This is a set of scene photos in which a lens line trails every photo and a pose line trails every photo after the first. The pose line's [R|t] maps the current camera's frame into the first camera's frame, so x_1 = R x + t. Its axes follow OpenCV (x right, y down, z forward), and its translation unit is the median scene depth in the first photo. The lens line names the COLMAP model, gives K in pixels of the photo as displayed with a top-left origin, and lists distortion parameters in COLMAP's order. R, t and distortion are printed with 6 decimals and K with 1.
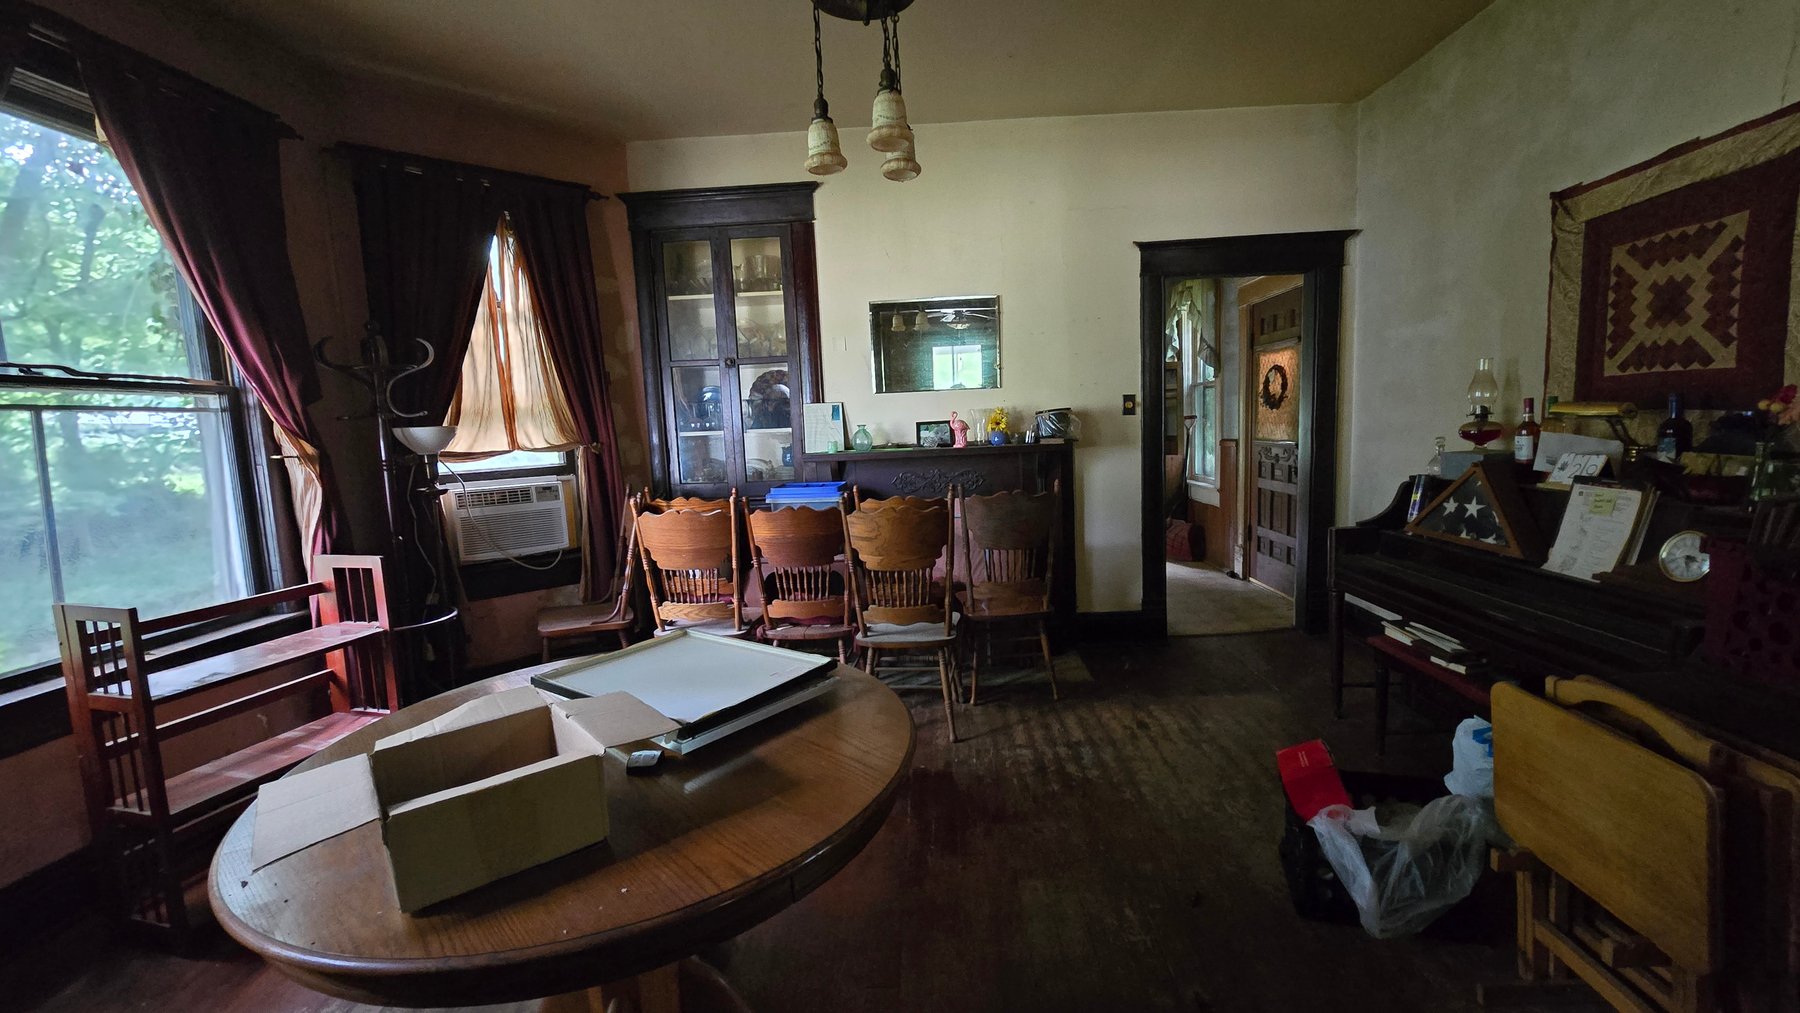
lens RADIAL K [[750.4, 0, 900.0], [0, 750.4, 506.5], [0, 0, 1]] dist [0.000692, 0.000248]
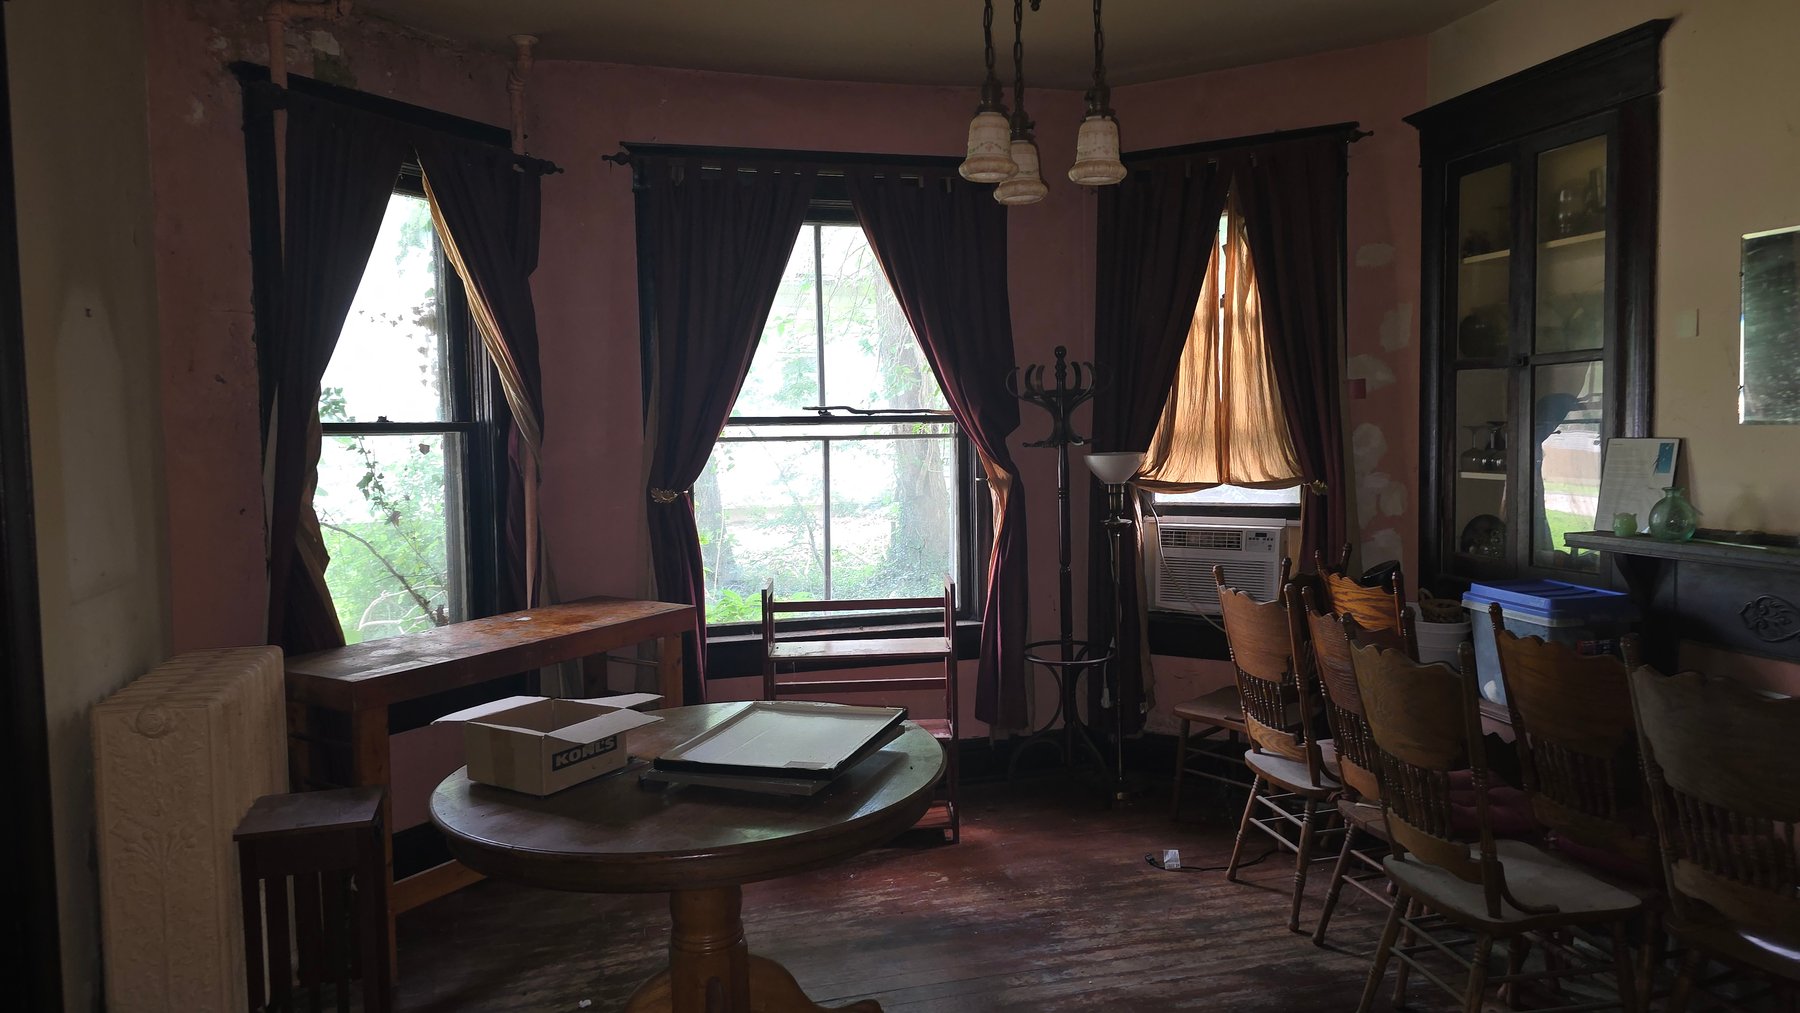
lens RADIAL K [[1241.8, 0, 900.0], [0, 1241.8, 506.5], [0, 0, 1]] dist [0.054690, -0.002702]
pose [[0.299722, 0.102150, -0.948542, 0.653749], [-0.100505, 0.992099, 0.075083, -0.115948], [0.948718, 0.072829, 0.307620, 0.261946]]
